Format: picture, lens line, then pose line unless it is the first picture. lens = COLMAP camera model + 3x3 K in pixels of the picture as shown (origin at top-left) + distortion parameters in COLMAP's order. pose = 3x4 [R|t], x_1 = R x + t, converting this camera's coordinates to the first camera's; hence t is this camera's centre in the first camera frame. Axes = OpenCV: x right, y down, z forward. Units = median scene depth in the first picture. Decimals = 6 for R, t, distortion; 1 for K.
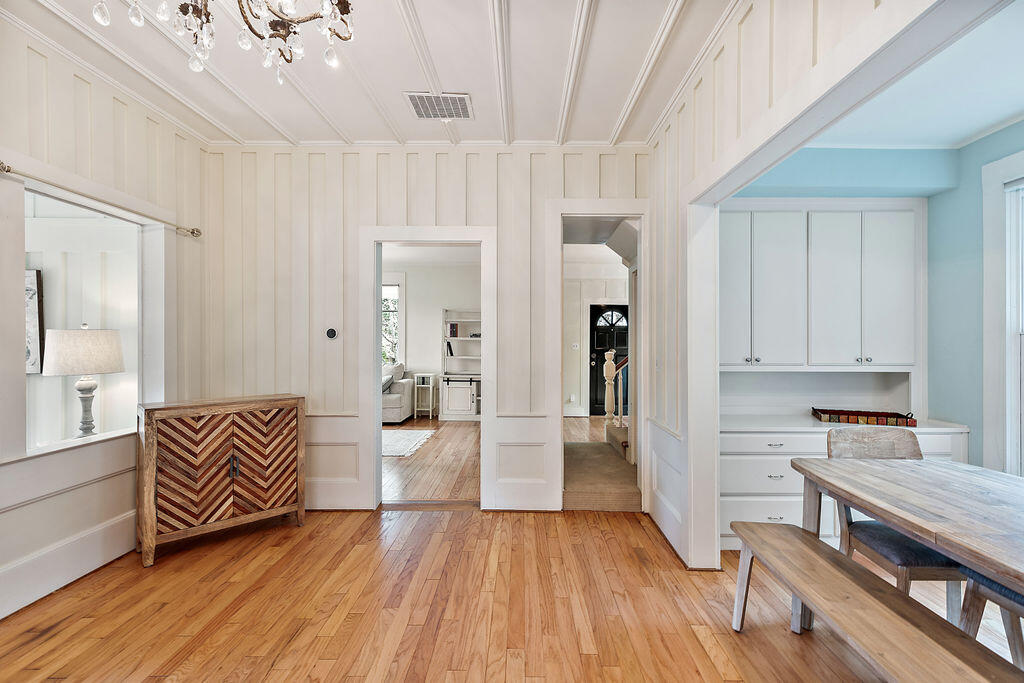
lens RADIAL K [[476.0, 0, 512.0], [0, 476.0, 341.5], [0, 0, 1]] dist [0.003286, 0.000134]
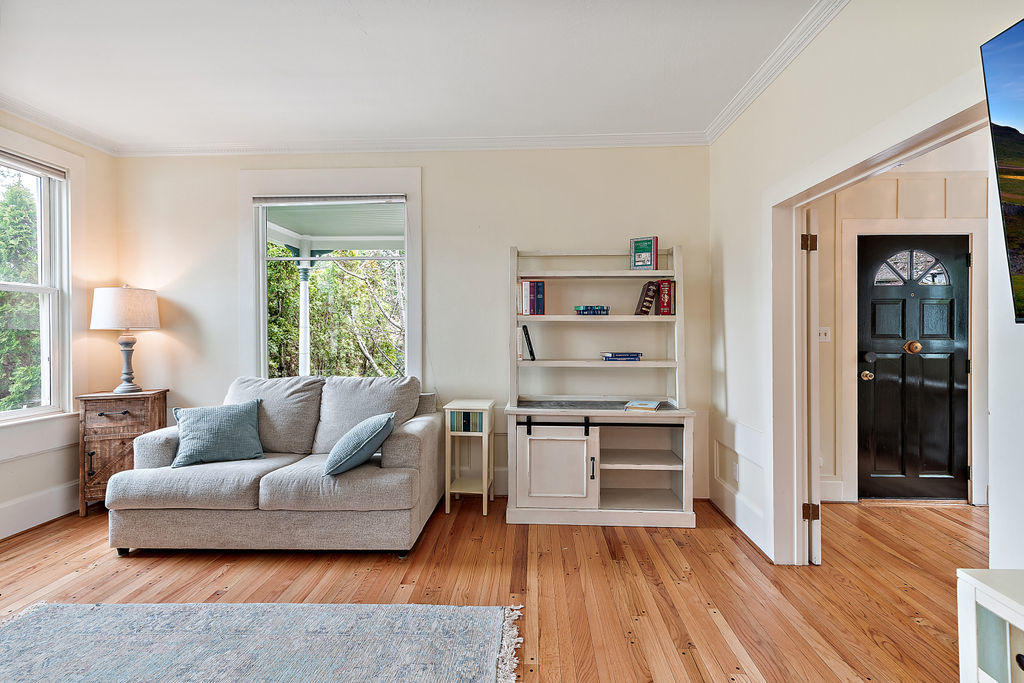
lens RADIAL K [[470.9, 0, 518.7], [0, 470.9, 341.7], [0, 0, 1]] dist [0.005486, -0.000324]
pose [[0.999807, -0.005801, -0.018751, -0.334345], [0.006328, 0.999582, 0.028196, 0.006814], [0.018579, -0.028309, 0.999427, 1.497298]]
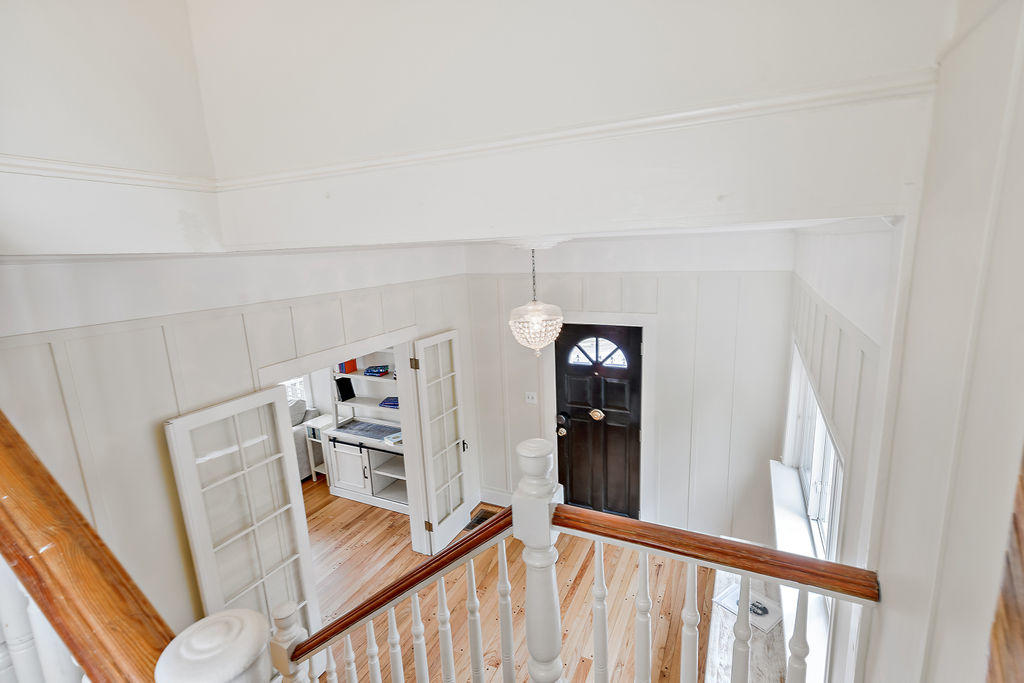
lens RADIAL K [[470.9, 0, 518.7], [0, 470.9, 341.7], [0, 0, 1]] dist [0.005486, -0.000324]
pose [[0.907388, 0.043988, -0.417986, 0.891255], [0.042719, 0.979705, 0.195839, -0.414233], [0.418118, -0.195557, 0.887094, 1.375415]]
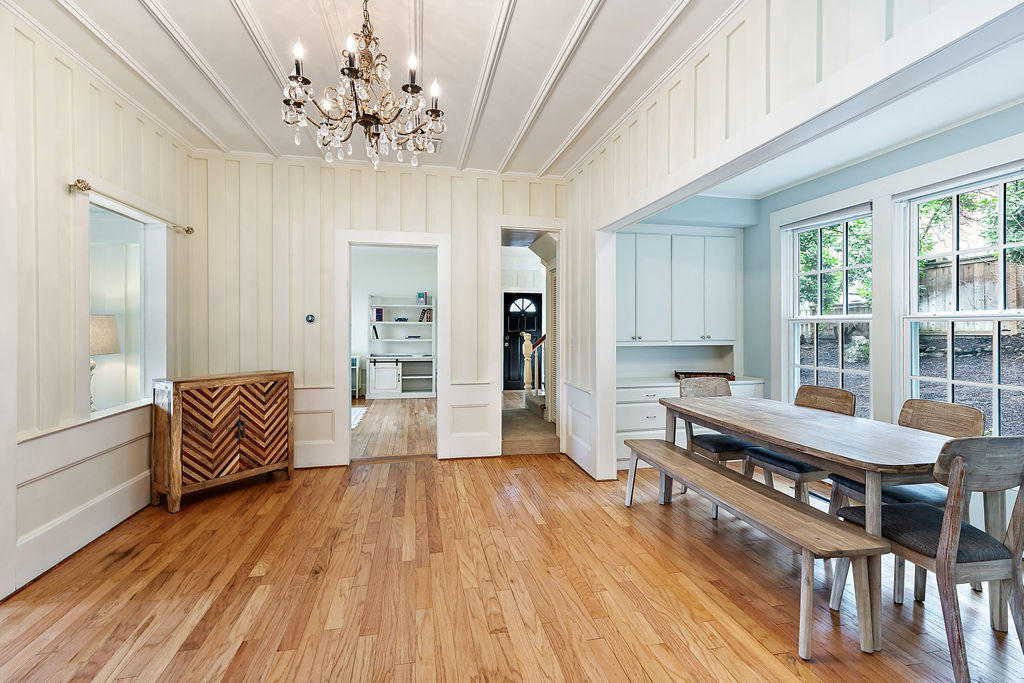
lens RADIAL K [[480.9, 0, 516.6], [0, 480.9, 327.0], [0, 0, 1]] dist [0.001225, -0.000138]
pose [[0.974605, -0.002469, 0.223917, -0.162023], [0.001688, 0.999992, 0.003677, 0.000472], [-0.223924, -0.003205, 0.974601, -0.311631]]
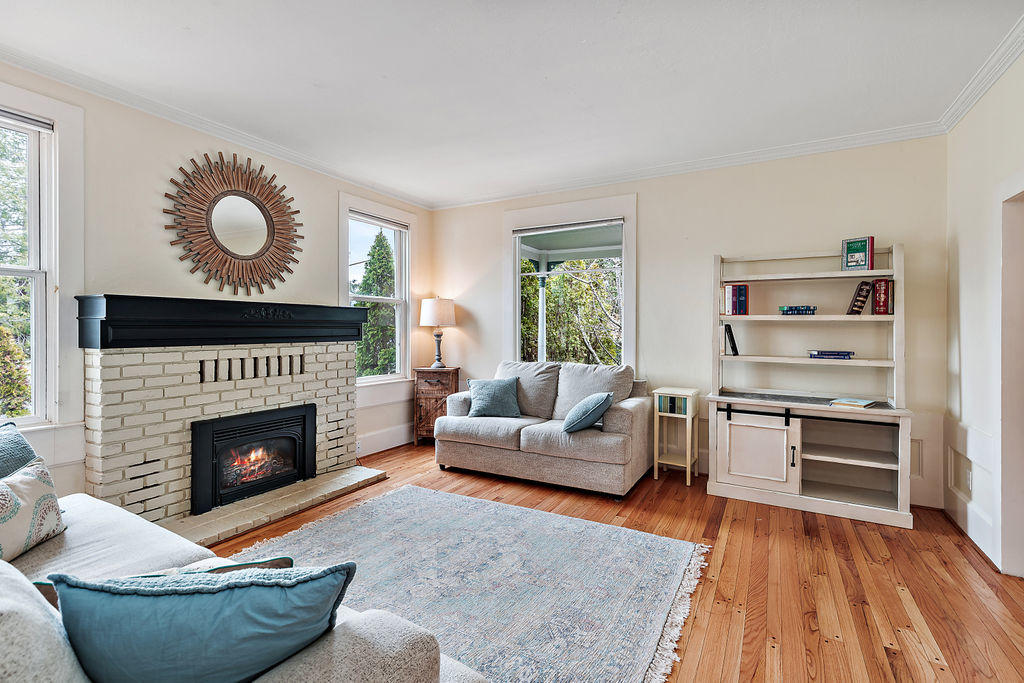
lens RADIAL K [[474.2, 0, 510.2], [0, 474.2, 329.4], [0, 0, 1]] dist [0.003599, 0.000008]
pose [[0.881168, 0.001381, -0.472802, -0.257830], [0.001504, 0.999982, 0.005723, 0.005335], [0.472802, -0.005755, 0.881150, 1.232112]]
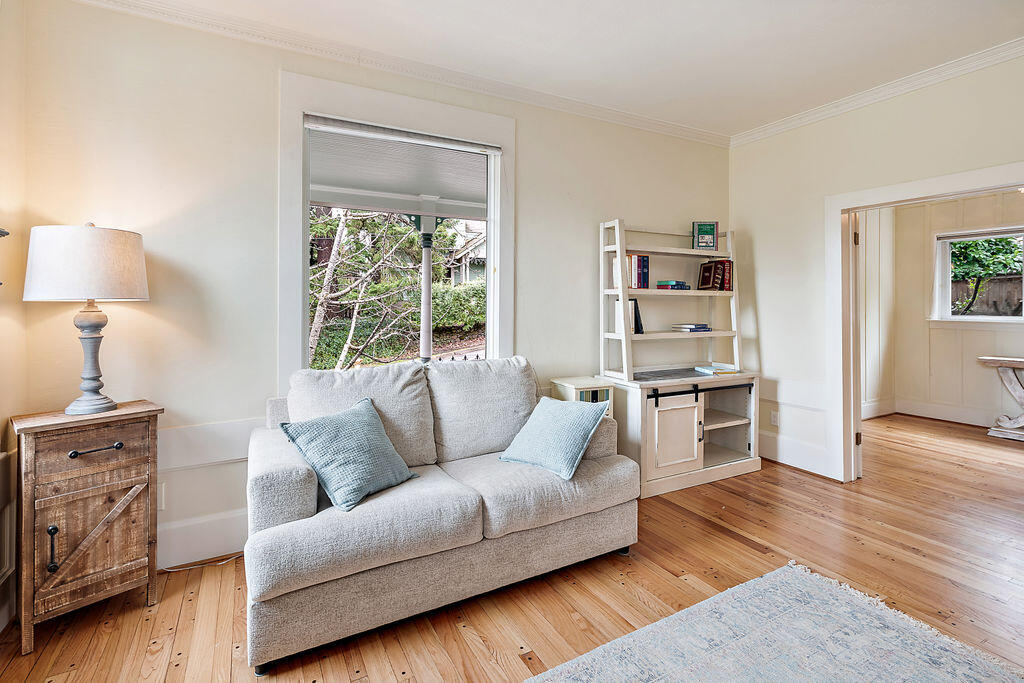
lens RADIAL K [[488.5, 0, 518.0], [0, 488.5, 303.3], [0, 0, 1]] dist [0.009211, -0.001080]
pose [[0.866228, -0.005196, 0.499622, -1.097450], [0.000532, 0.999955, 0.009477, -0.000339], [-0.499649, -0.007943, 0.866192, 1.723992]]
